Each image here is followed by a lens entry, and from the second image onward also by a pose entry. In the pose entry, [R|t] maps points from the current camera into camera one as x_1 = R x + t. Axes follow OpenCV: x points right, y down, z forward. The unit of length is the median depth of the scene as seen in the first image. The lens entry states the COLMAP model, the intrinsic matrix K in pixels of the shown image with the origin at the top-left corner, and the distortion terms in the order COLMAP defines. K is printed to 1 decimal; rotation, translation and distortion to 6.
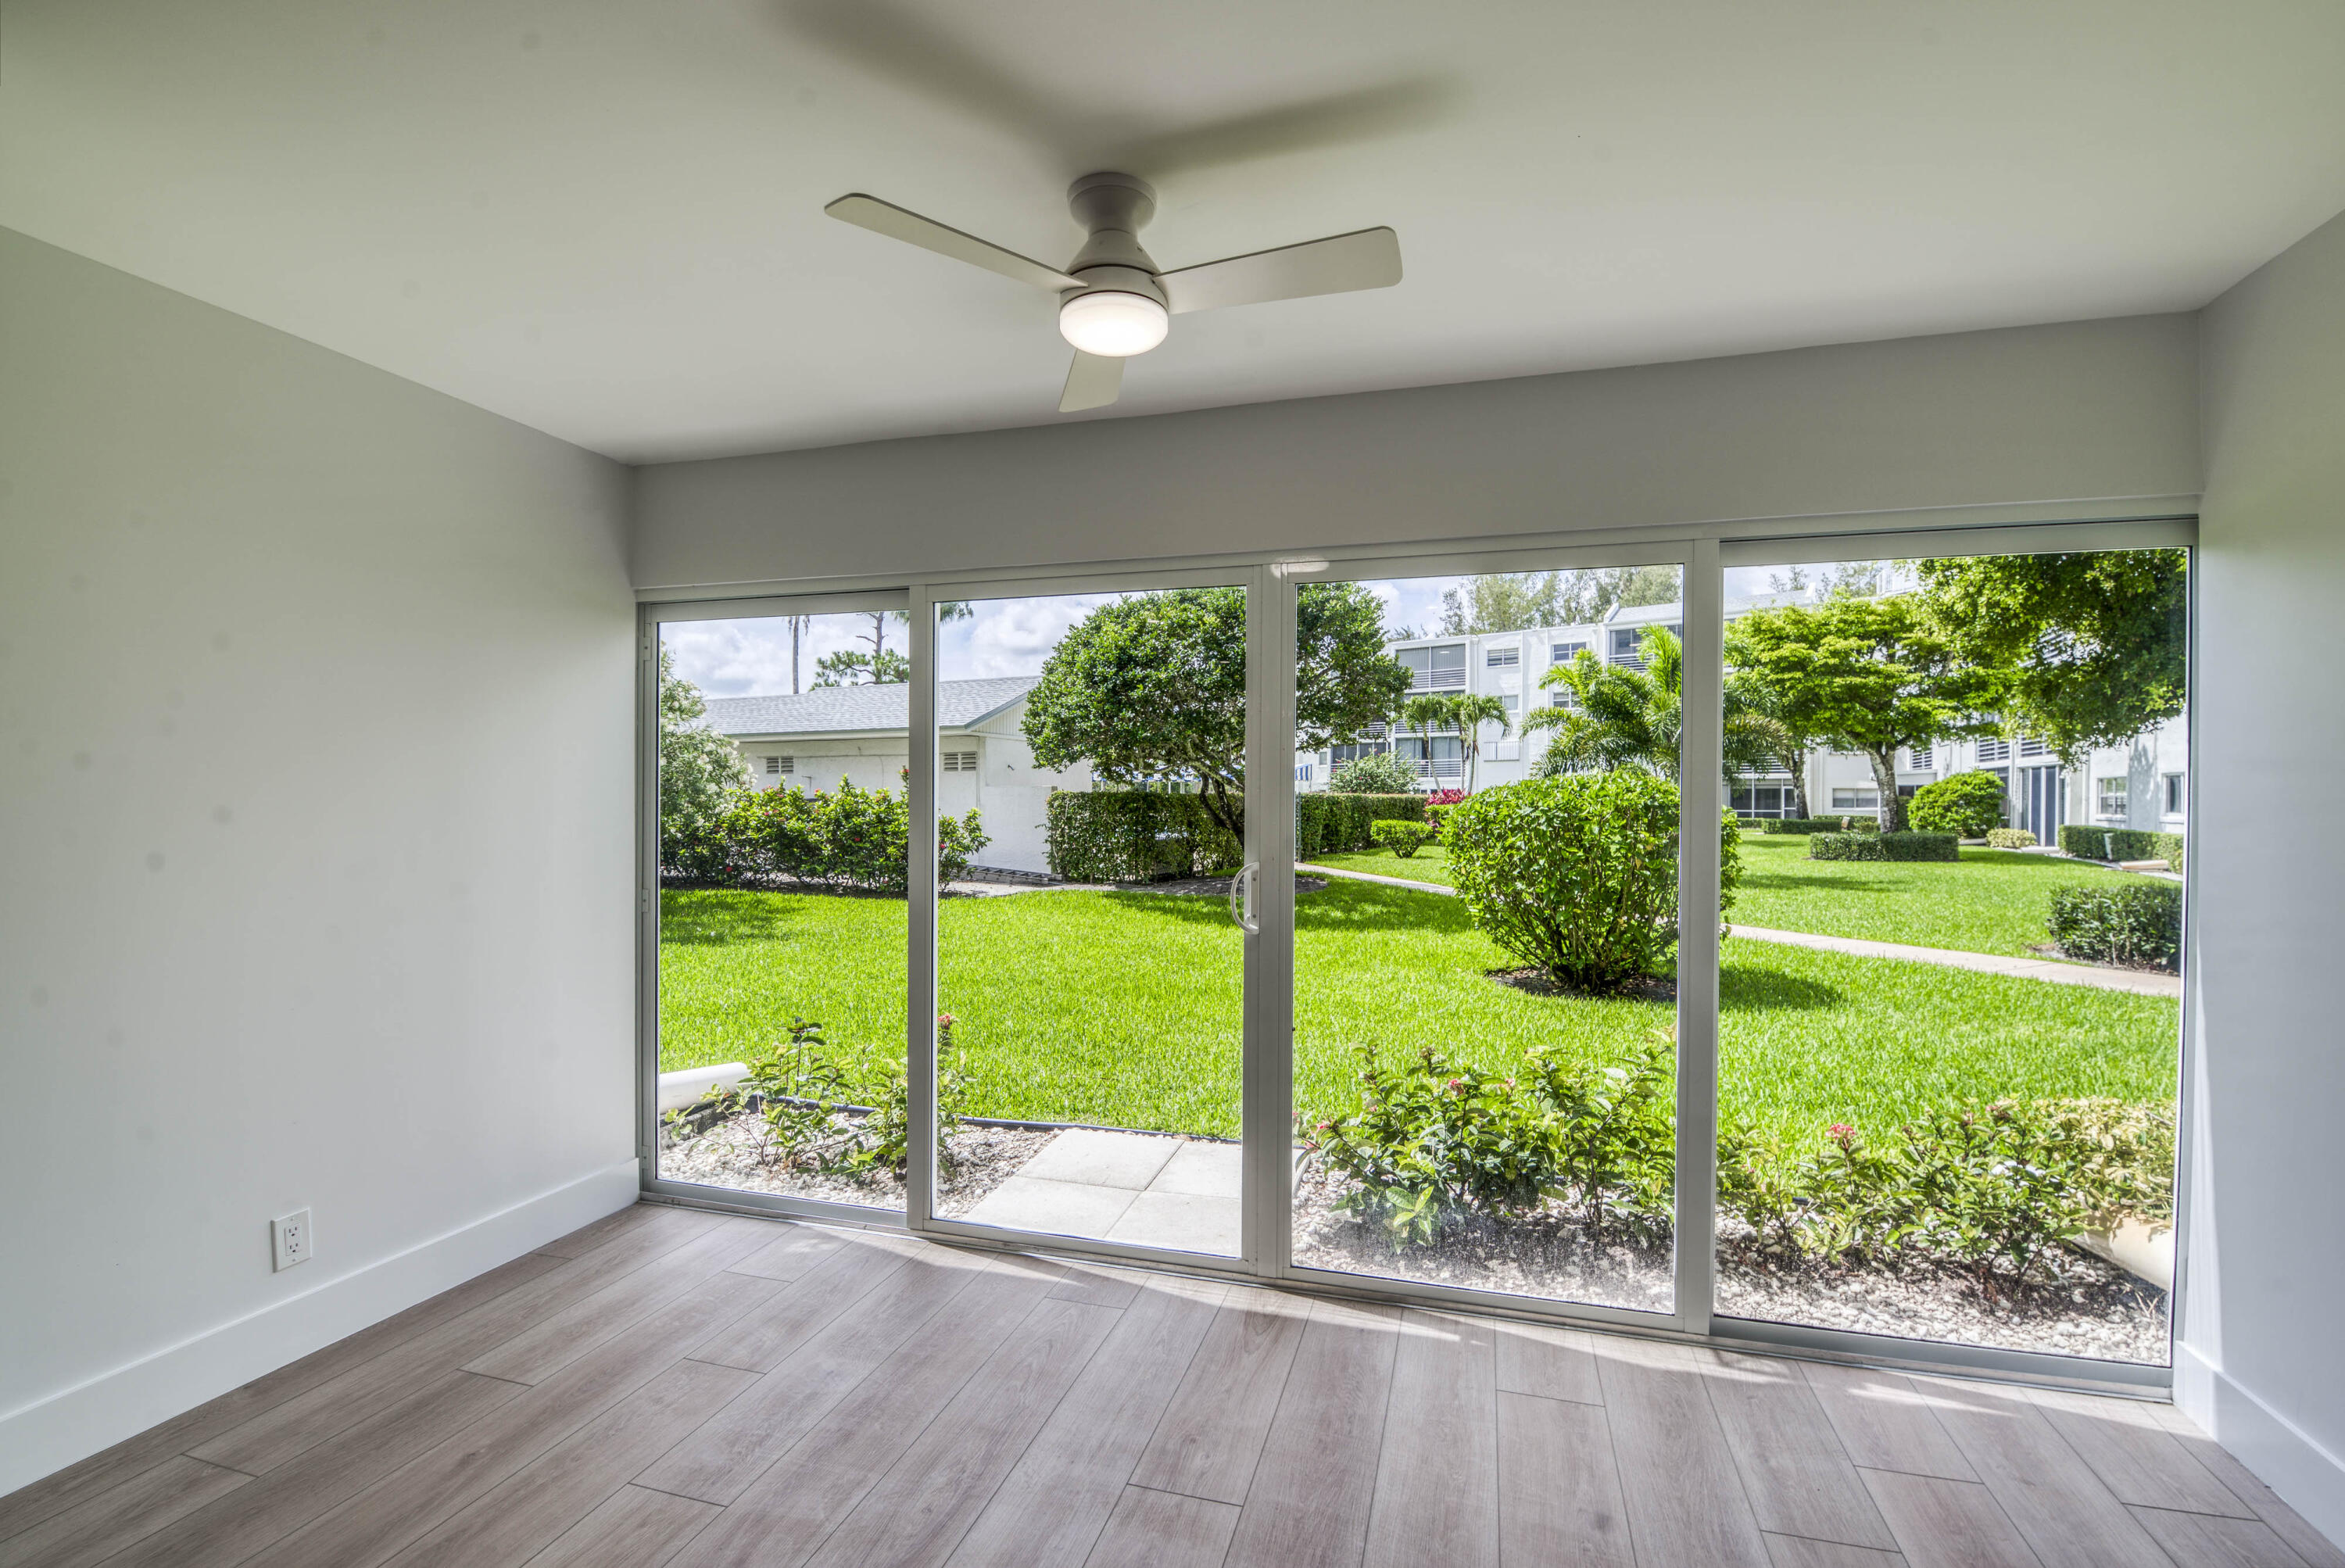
lens RADIAL K [[1006.3, 0, 1223.4], [0, 1006.3, 810.3], [0, 0, 1]] dist [-0.004969, -0.007942]
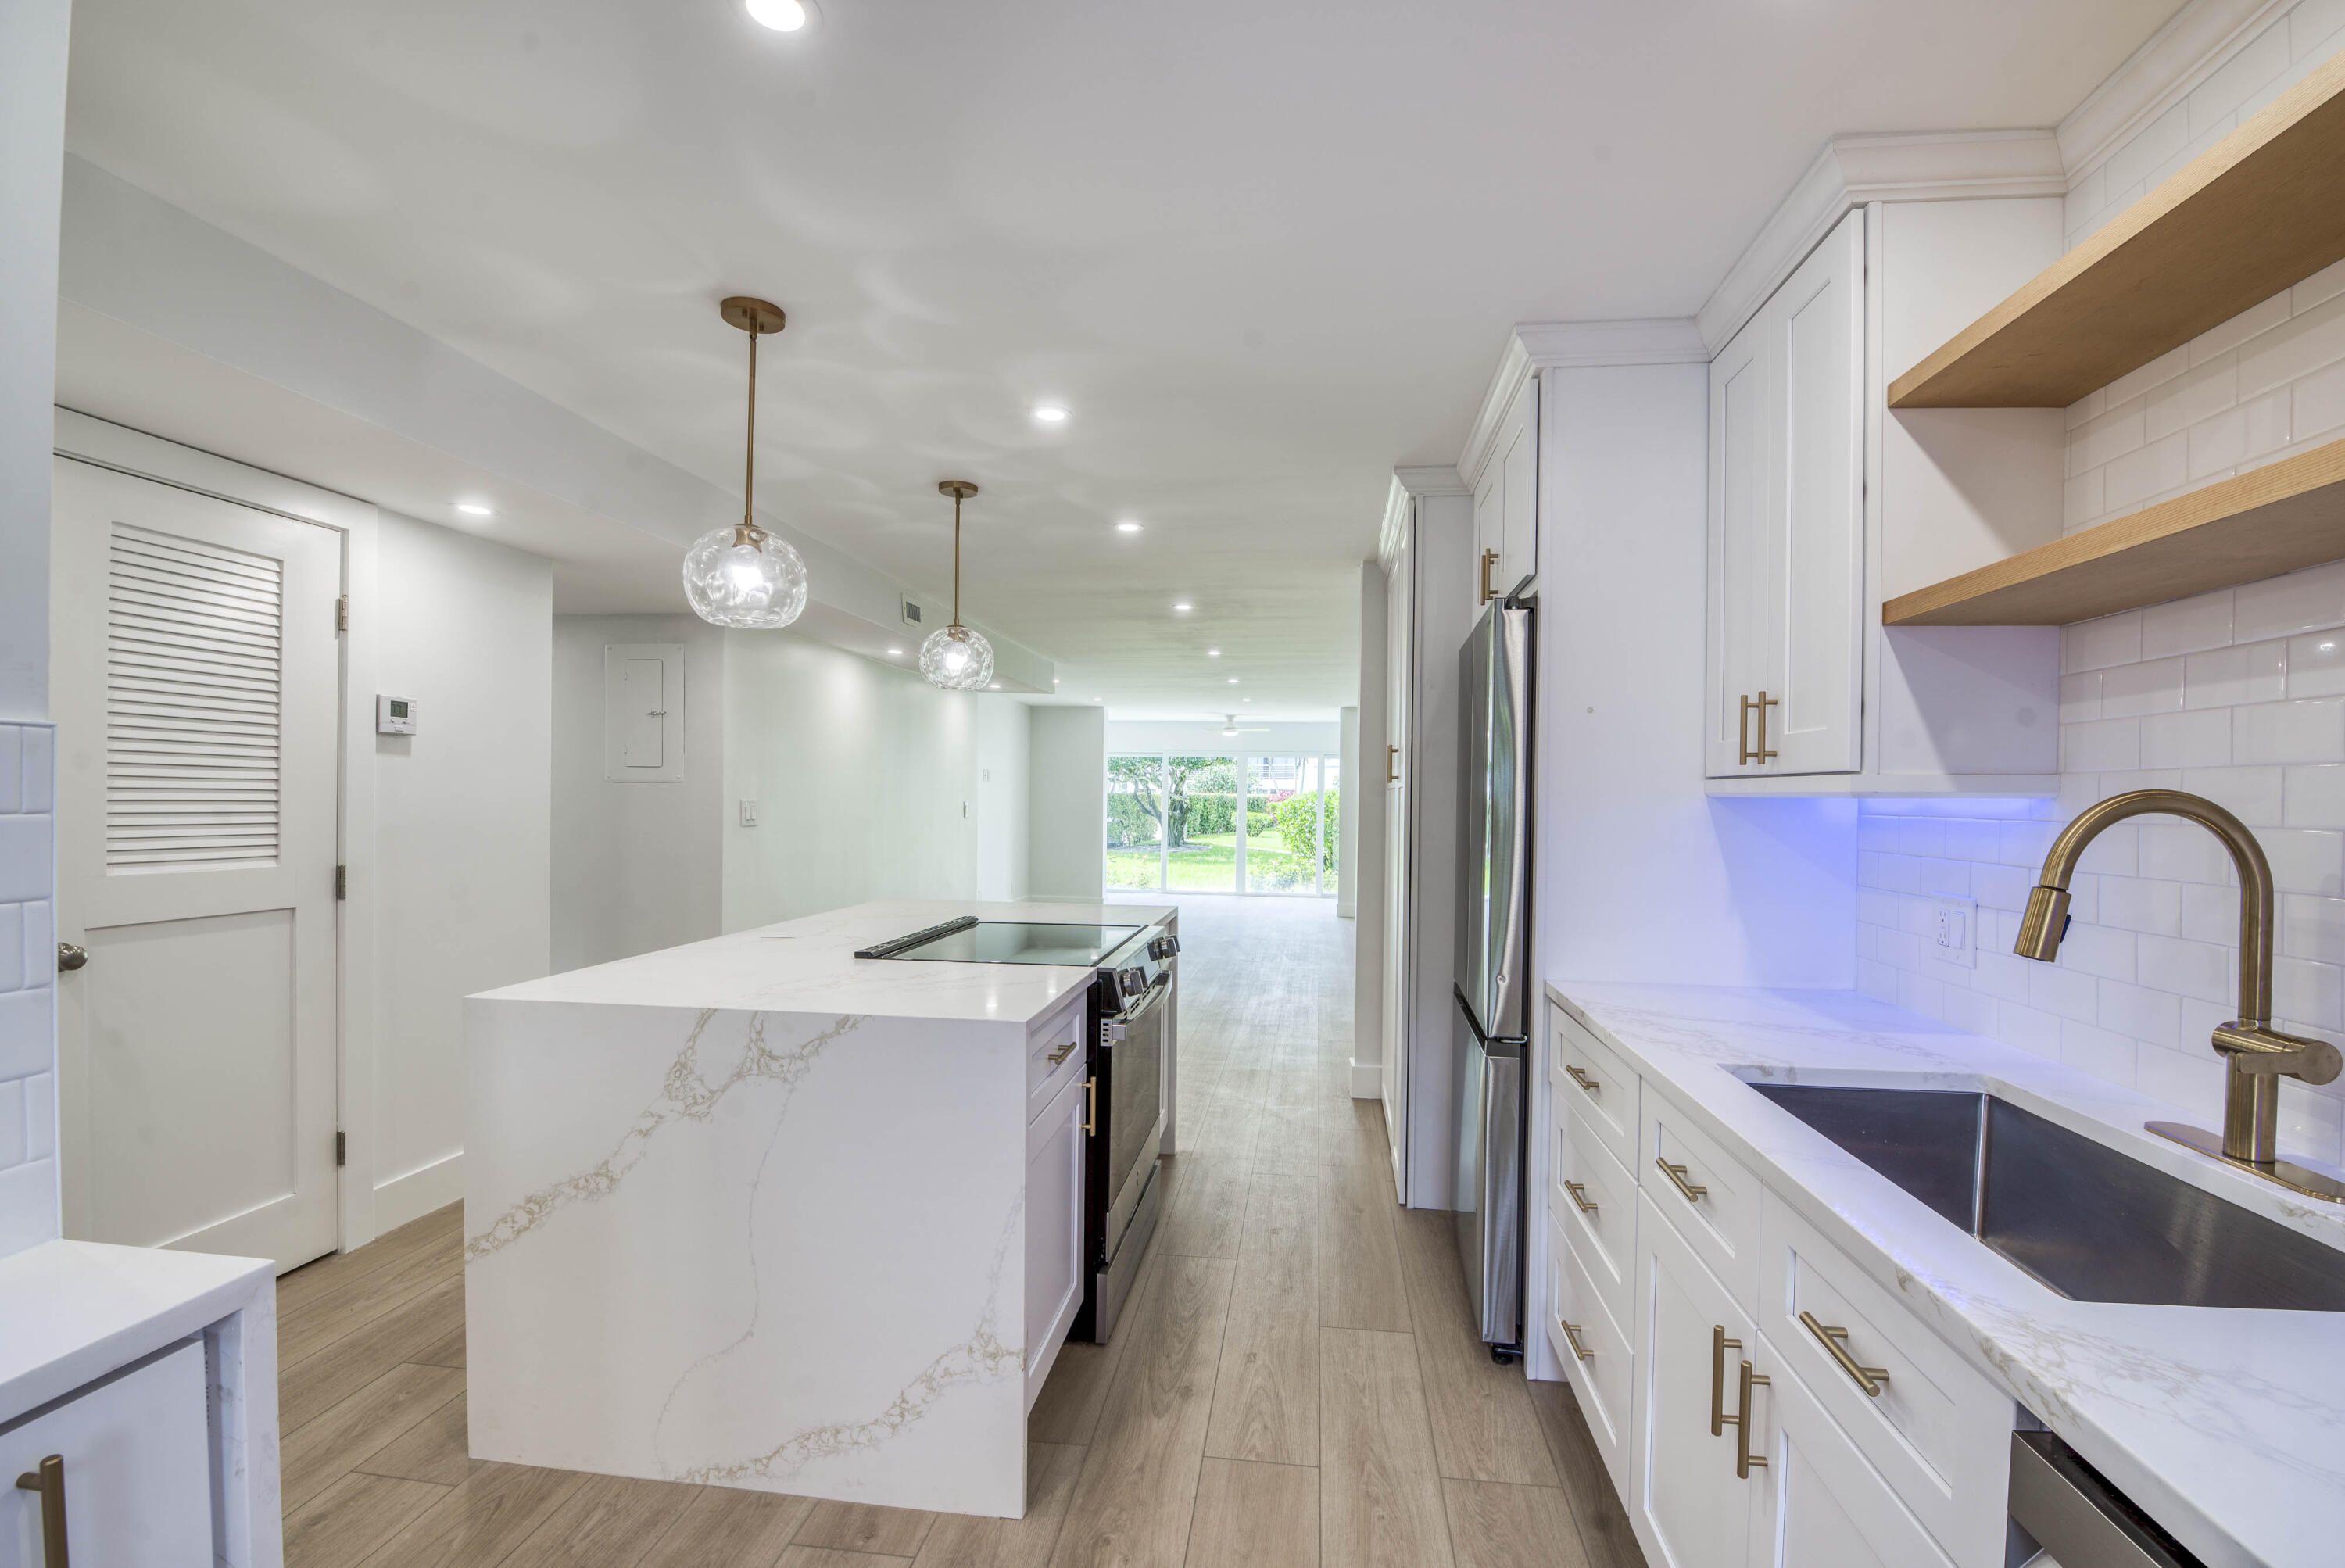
lens RADIAL K [[1006.3, 0, 1203.2], [0, 1006.3, 806.8], [0, 0, 1]] dist [-0.004969, -0.007942]
pose [[0.990515, 0.008652, 0.137130, -0.124282], [-0.008736, 0.999962, 0.000015, 0.002900], [-0.137125, -0.001213, 0.990553, -0.587707]]
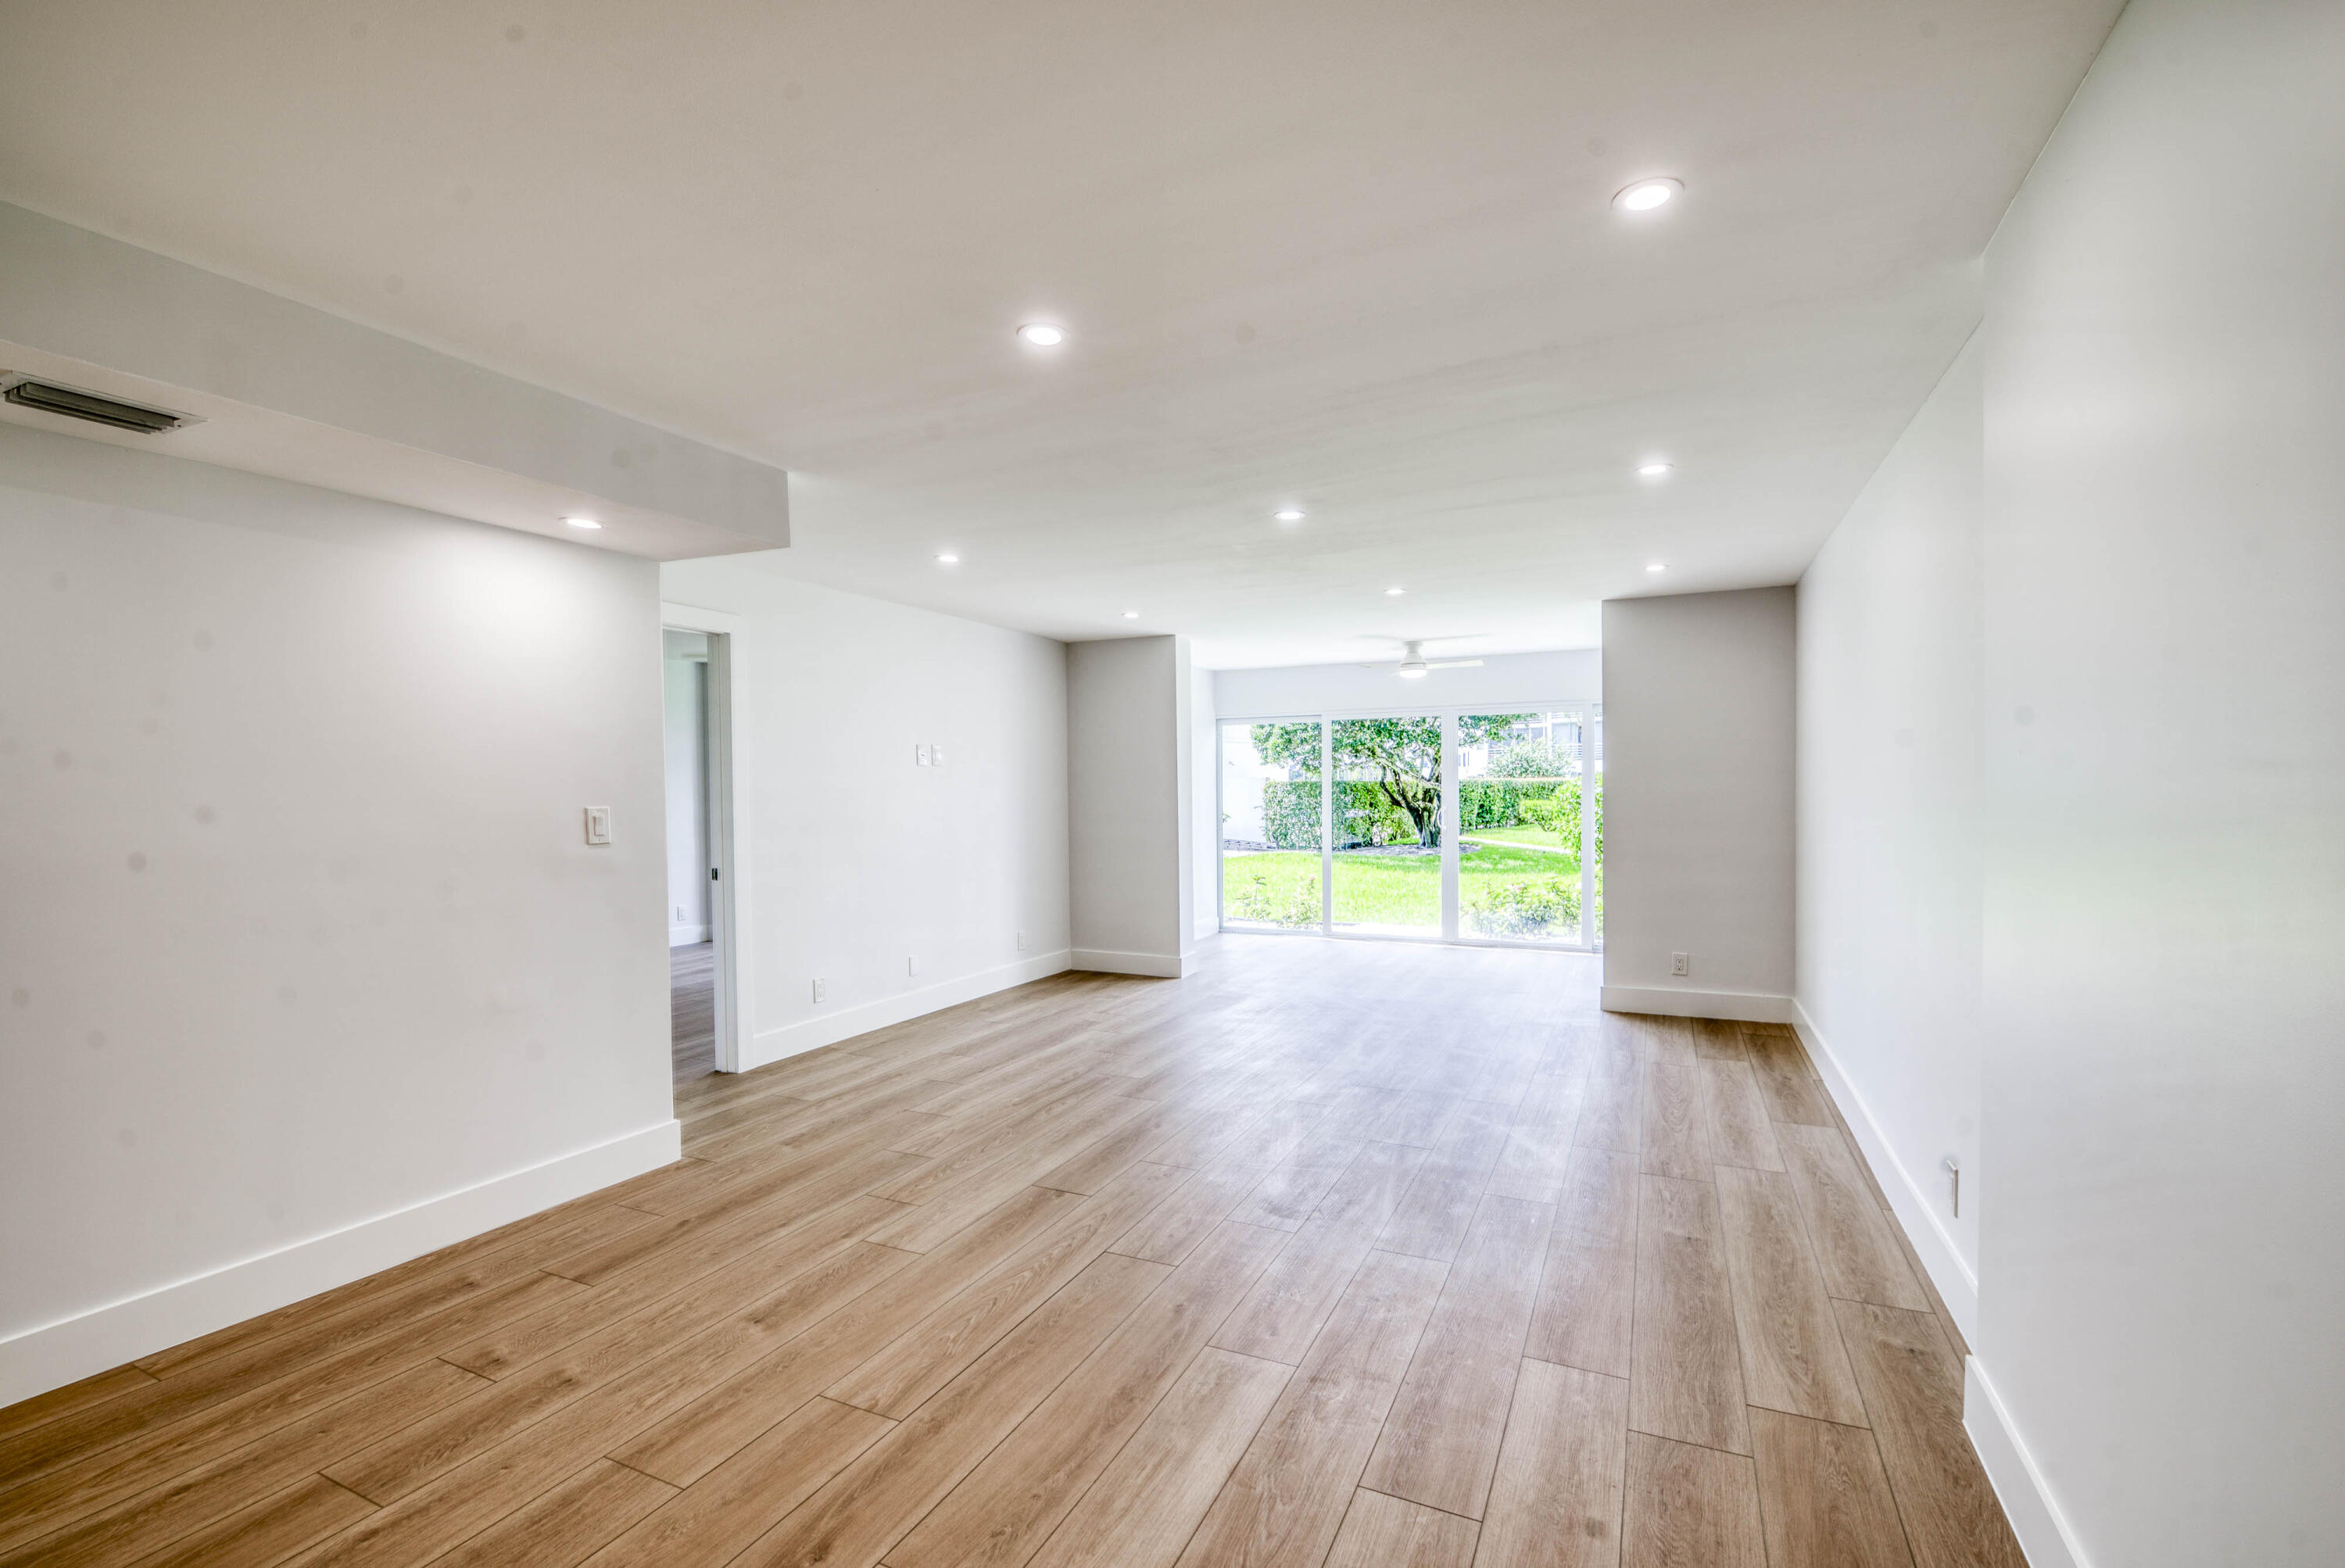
lens RADIAL K [[1006.3, 0, 1194.8], [0, 1006.3, 791.9], [0, 0, 1]] dist [-0.004969, -0.007942]
pose [[0.983865, -0.011150, -0.178566, -0.025883], [0.010524, 0.999935, -0.004454, 0.000832], [0.178604, 0.002503, 0.983918, -0.318429]]
